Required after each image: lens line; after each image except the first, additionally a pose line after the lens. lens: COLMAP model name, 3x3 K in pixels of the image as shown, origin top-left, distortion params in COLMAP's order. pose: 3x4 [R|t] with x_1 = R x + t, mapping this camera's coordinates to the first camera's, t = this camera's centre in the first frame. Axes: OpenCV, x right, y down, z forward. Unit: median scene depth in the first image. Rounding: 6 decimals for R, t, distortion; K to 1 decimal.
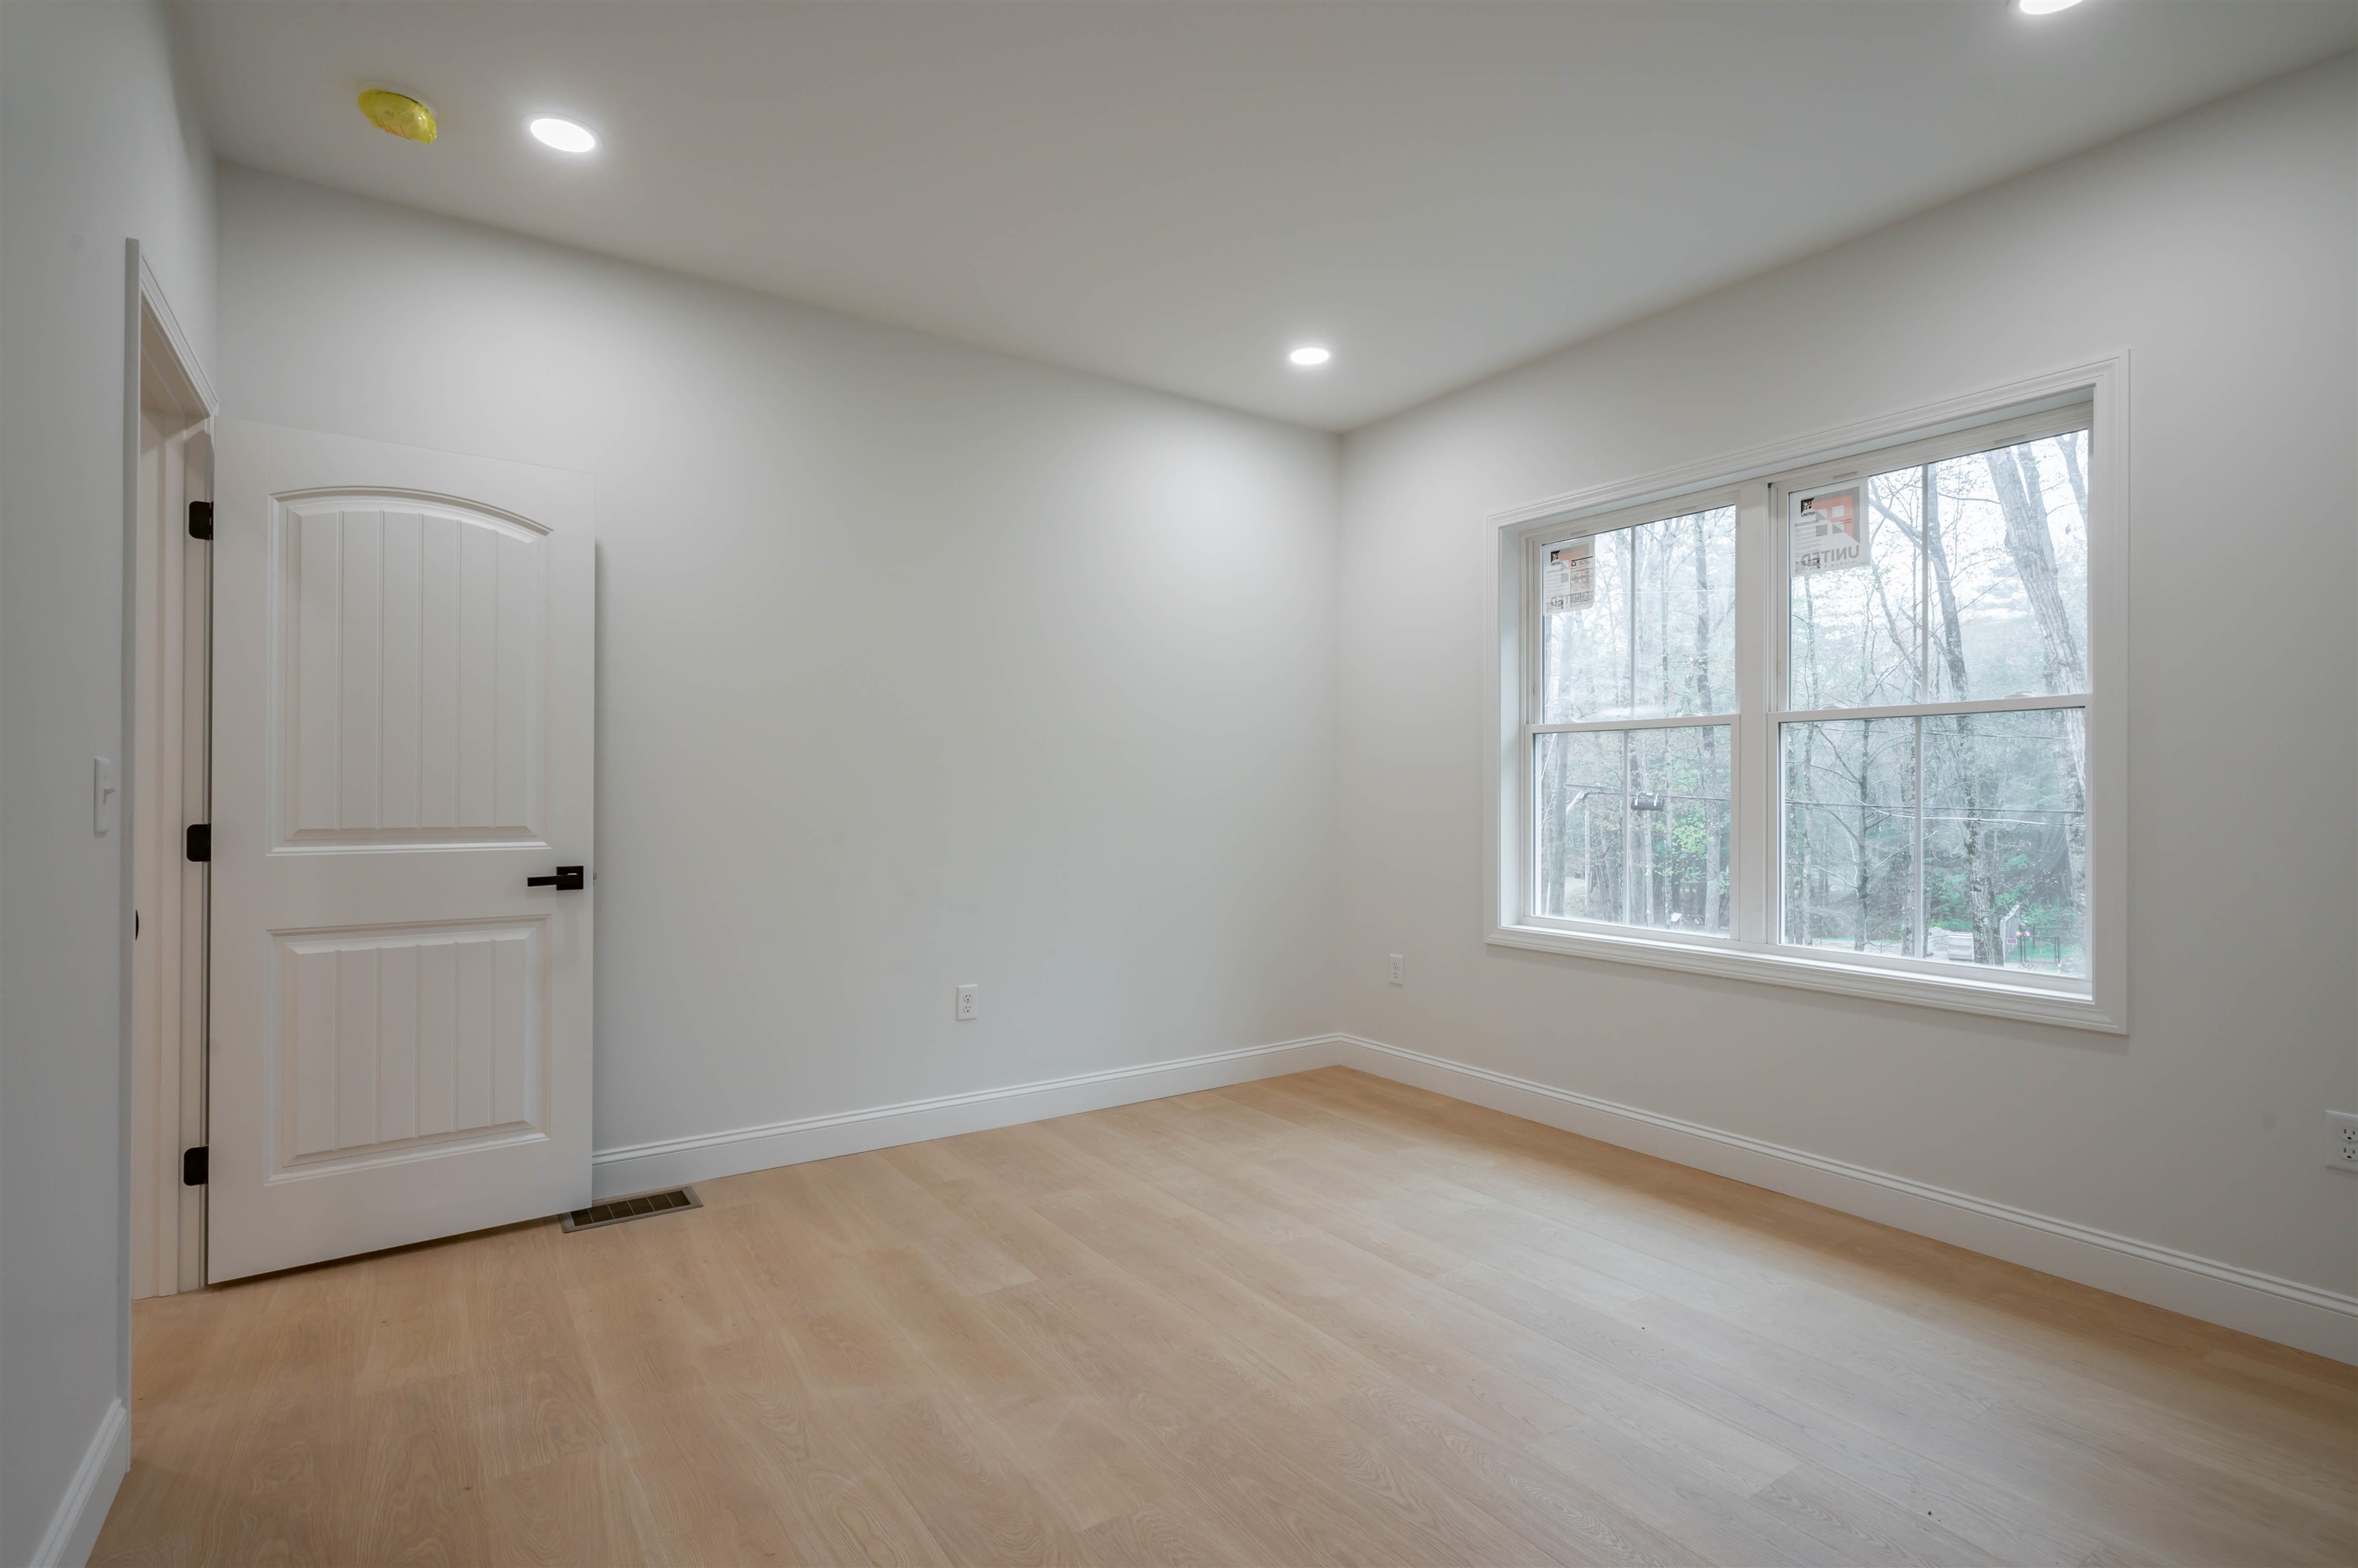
lens RADIAL K [[1134.3, 0, 1193.6], [0, 1134.3, 781.0], [0, 0, 1]] dist [-0.004561, 0.001724]
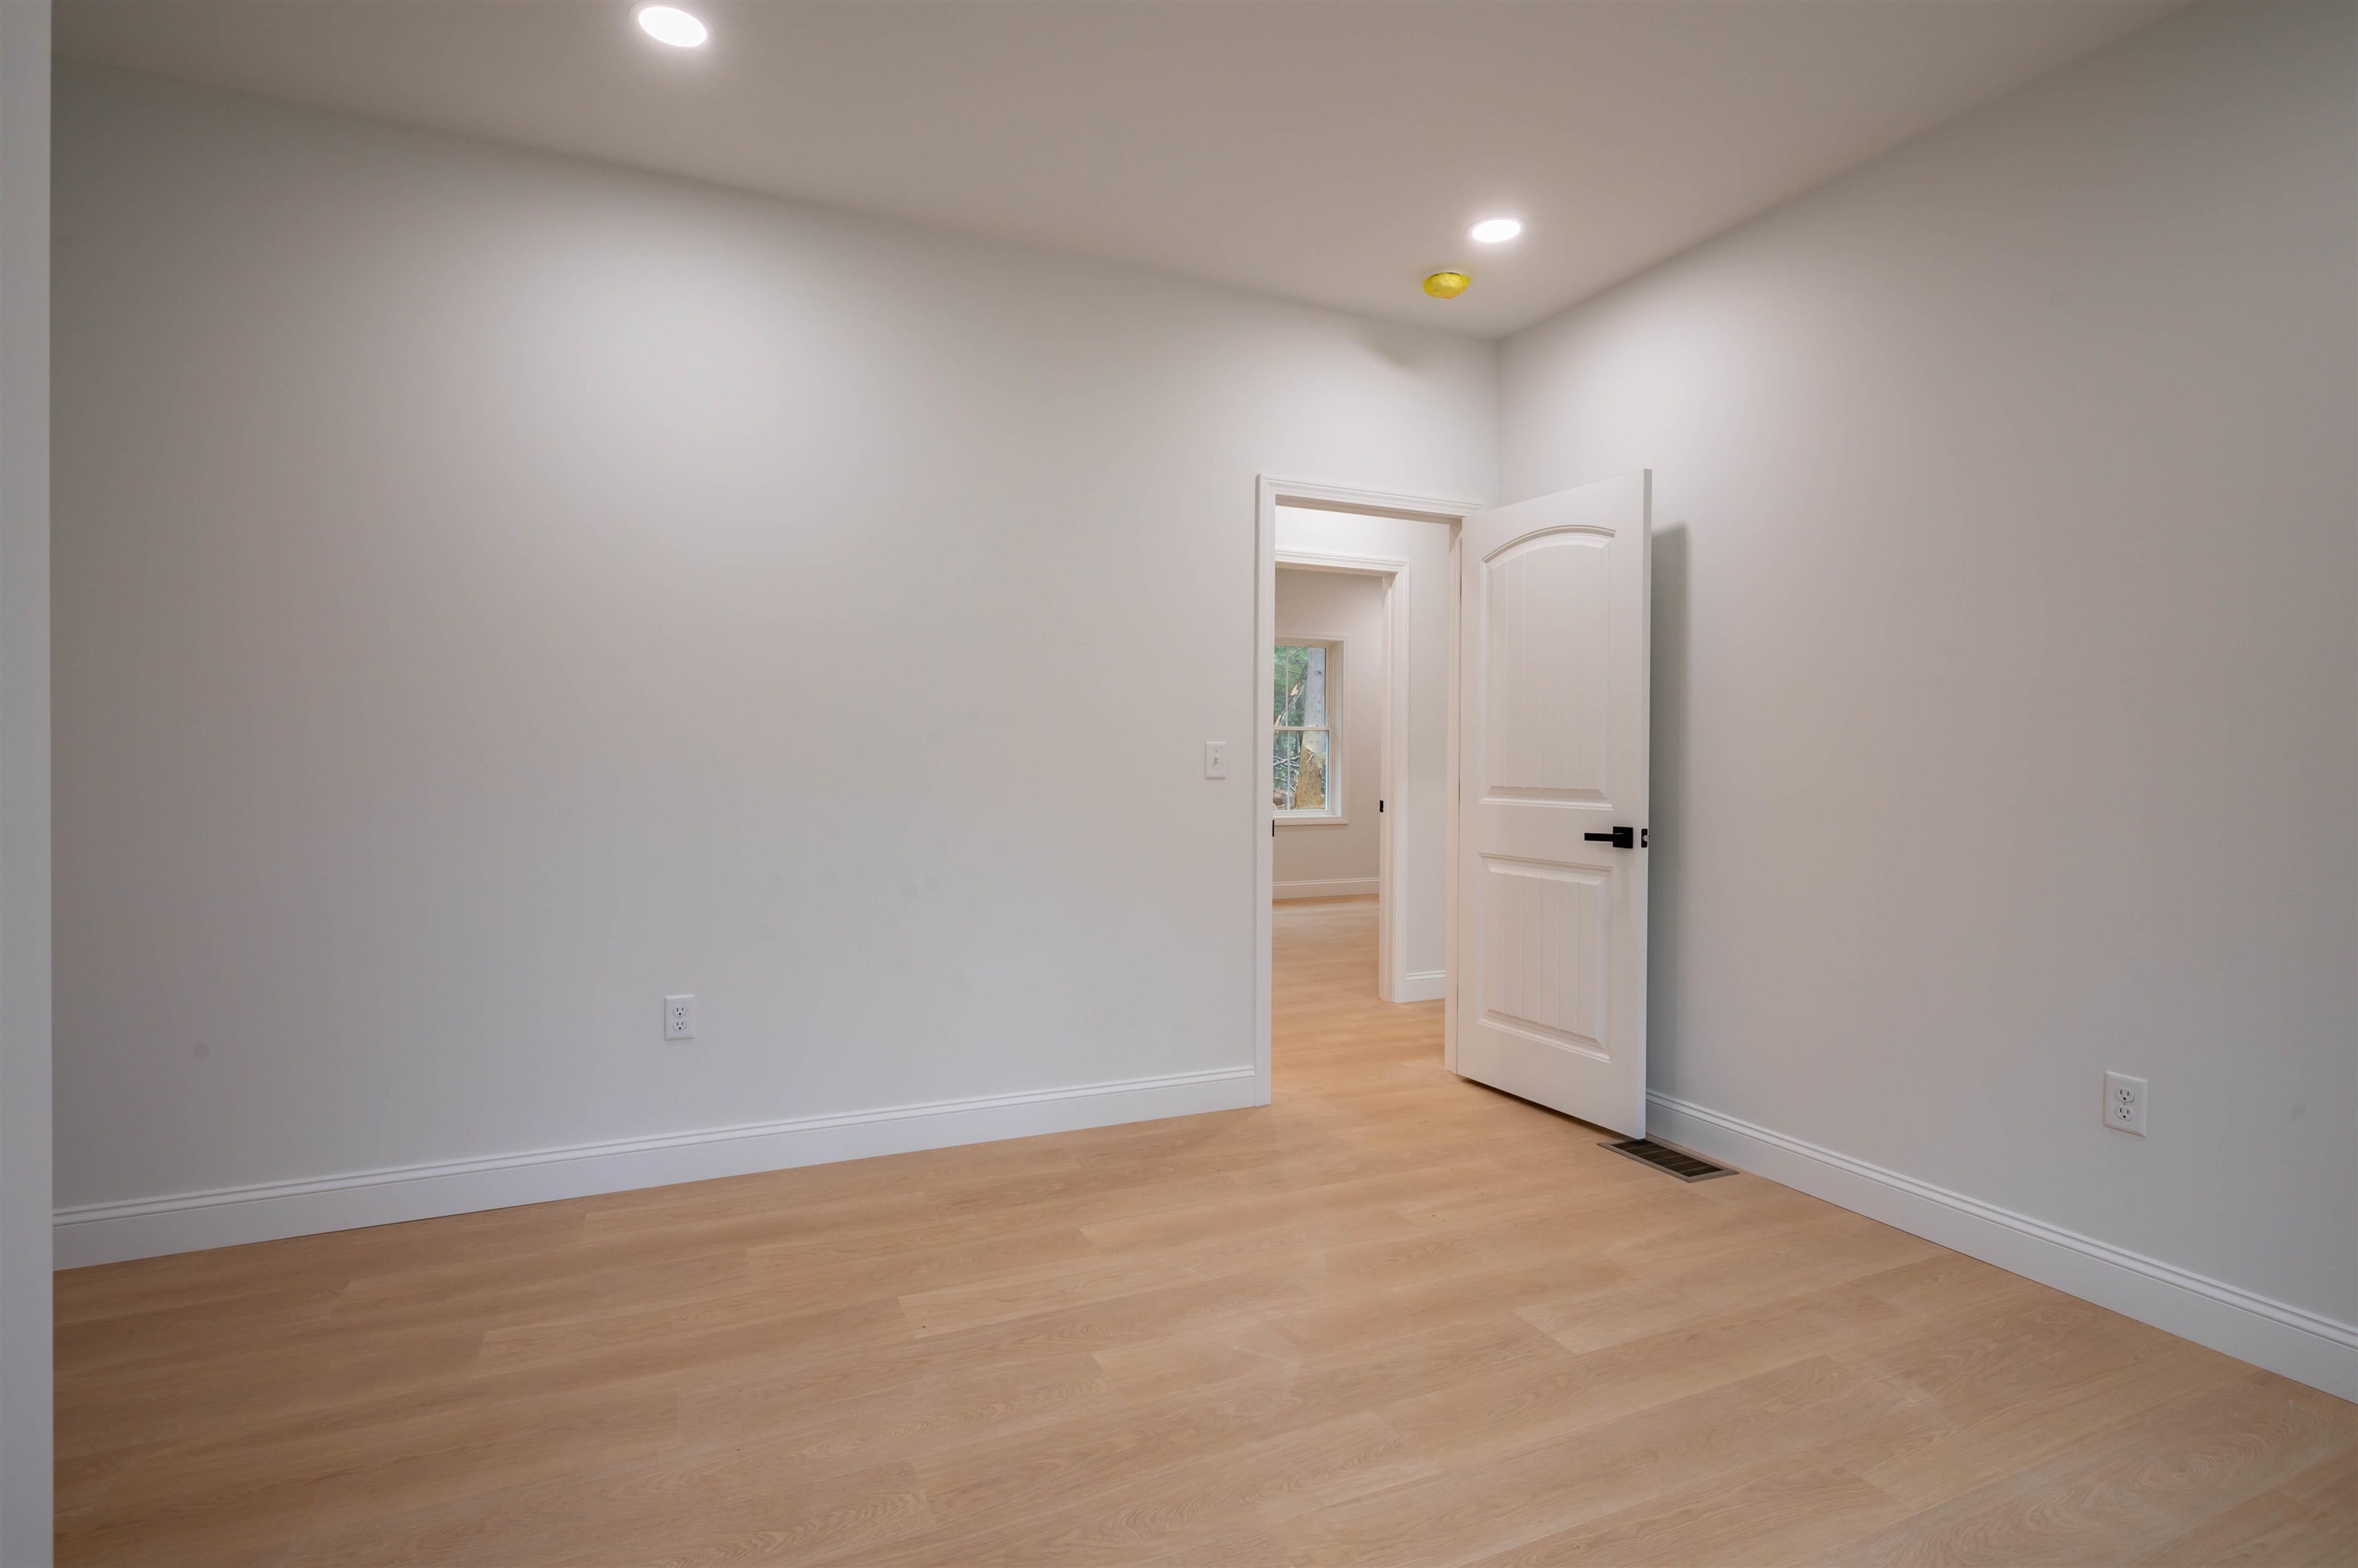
lens RADIAL K [[1134.3, 0, 1159.1], [0, 1134.3, 758.4], [0, 0, 1]] dist [-0.004561, 0.001724]
pose [[-0.183374, -0.002505, -0.983040, 0.657722], [0.001381, 0.999995, -0.002806, 0.010246], [0.983042, -0.001872, -0.183370, 0.776750]]
